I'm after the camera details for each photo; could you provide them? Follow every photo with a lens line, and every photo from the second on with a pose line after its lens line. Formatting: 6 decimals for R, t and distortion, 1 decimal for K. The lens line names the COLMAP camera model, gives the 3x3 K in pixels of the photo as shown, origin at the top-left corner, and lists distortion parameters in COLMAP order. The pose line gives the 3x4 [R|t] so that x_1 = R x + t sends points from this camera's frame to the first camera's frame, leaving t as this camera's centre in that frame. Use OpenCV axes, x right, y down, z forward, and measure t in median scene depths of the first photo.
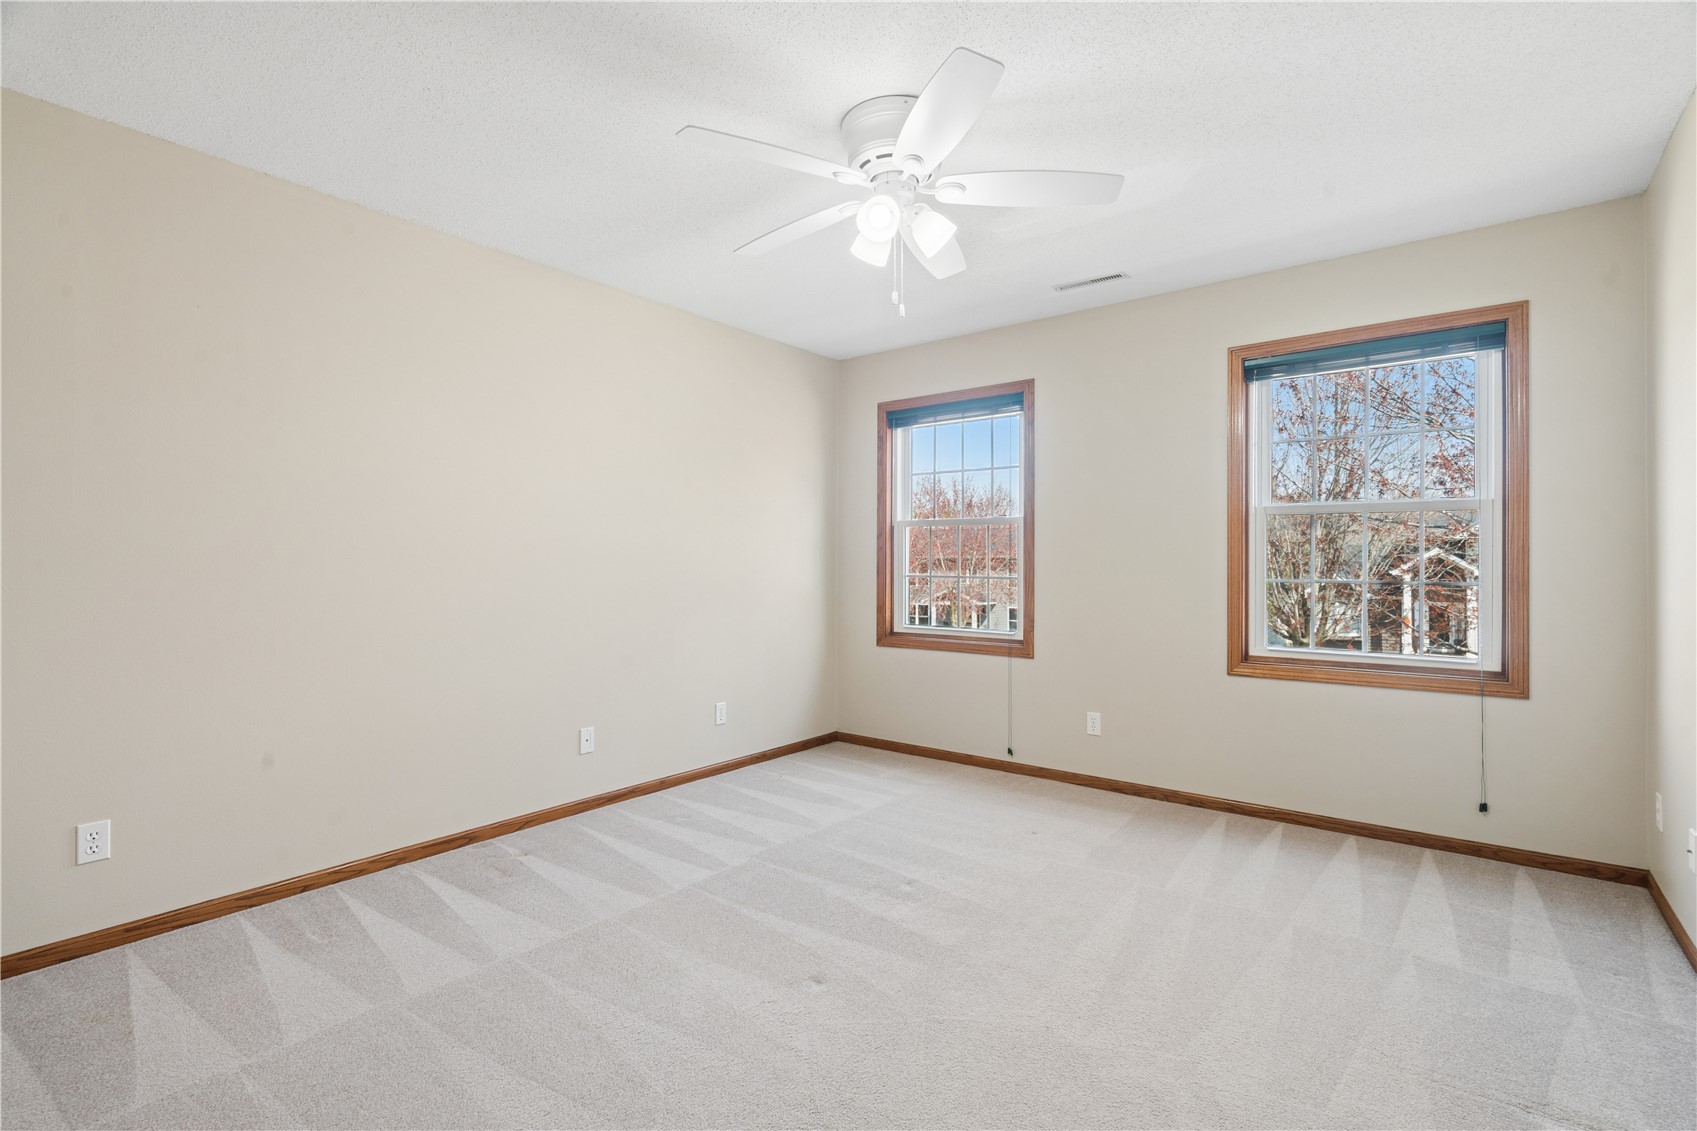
lens RADIAL K [[779.9, 0, 836.4], [0, 779.9, 567.3], [0, 0, 1]] dist [-0.009866, 0.000033]
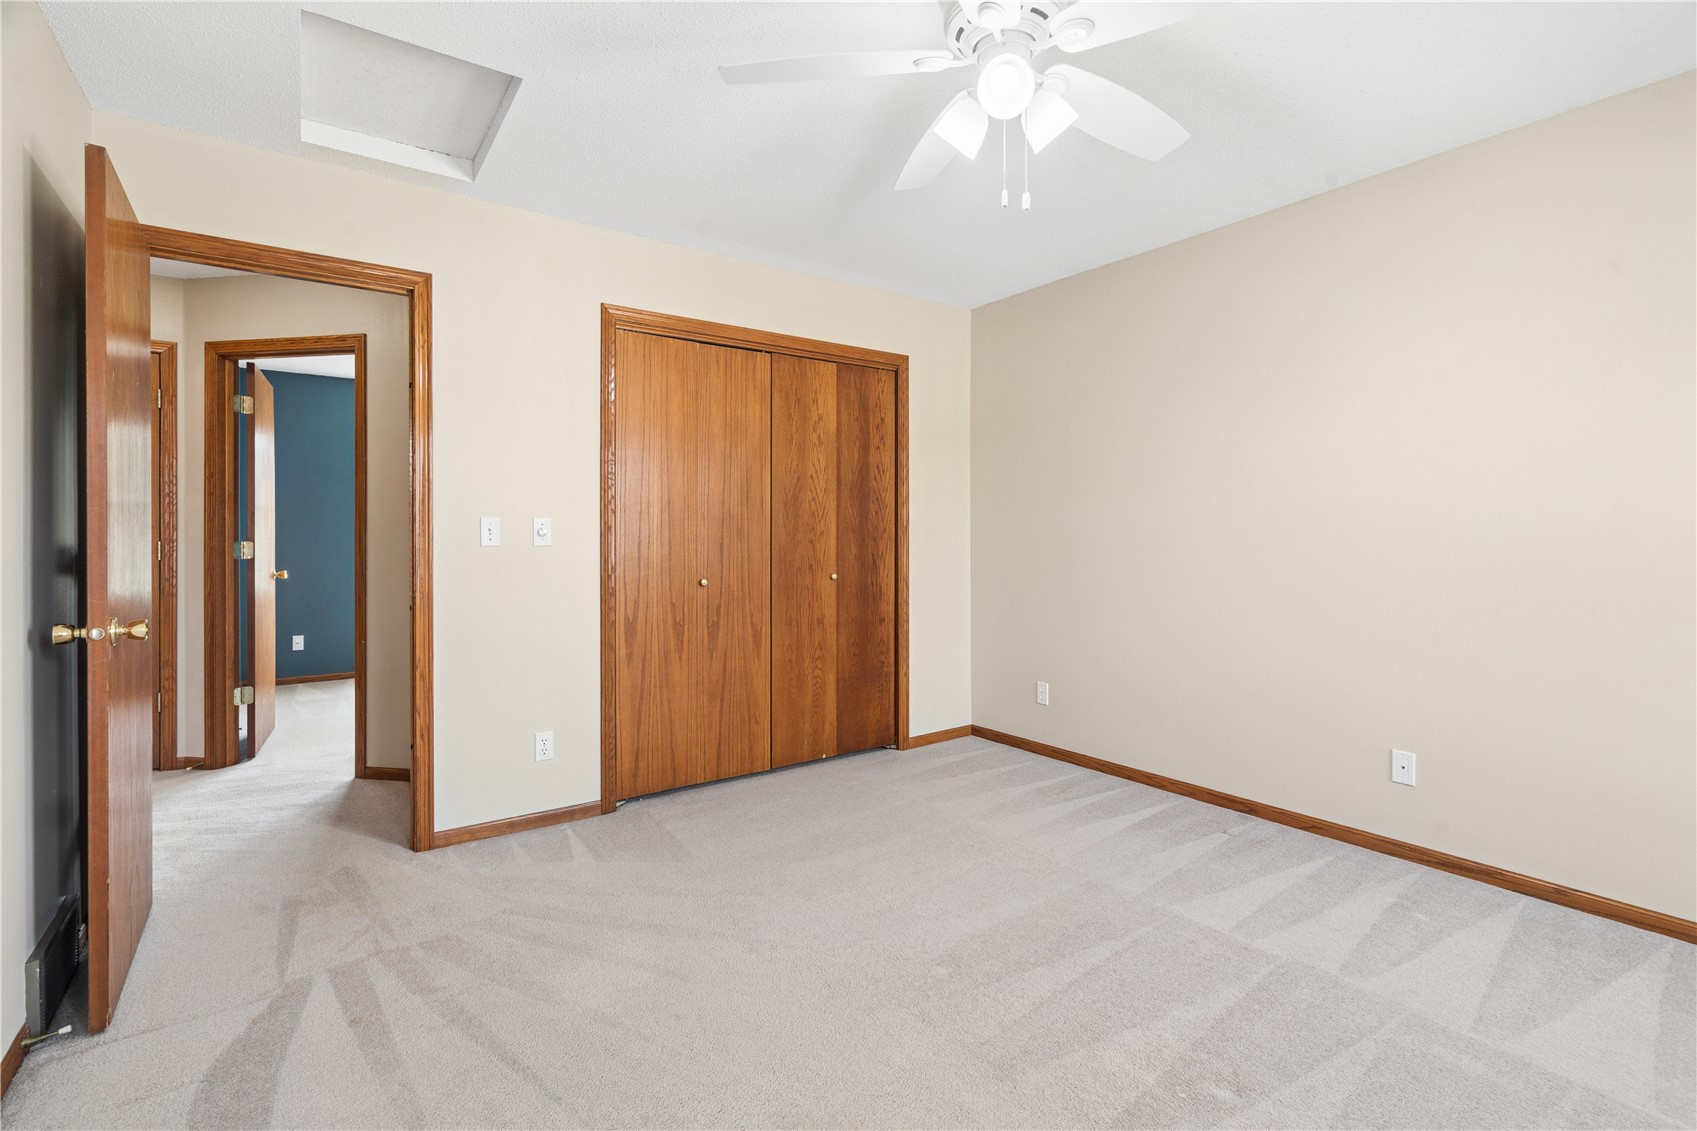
lens RADIAL K [[779.9, 0, 868.6], [0, 779.9, 526.3], [0, 0, 1]] dist [-0.009866, 0.000033]
pose [[-0.250910, -0.003851, -0.968003, 0.436327], [-0.003767, 0.999988, -0.003002, -0.010018], [0.968003, 0.002893, -0.250921, 0.527937]]
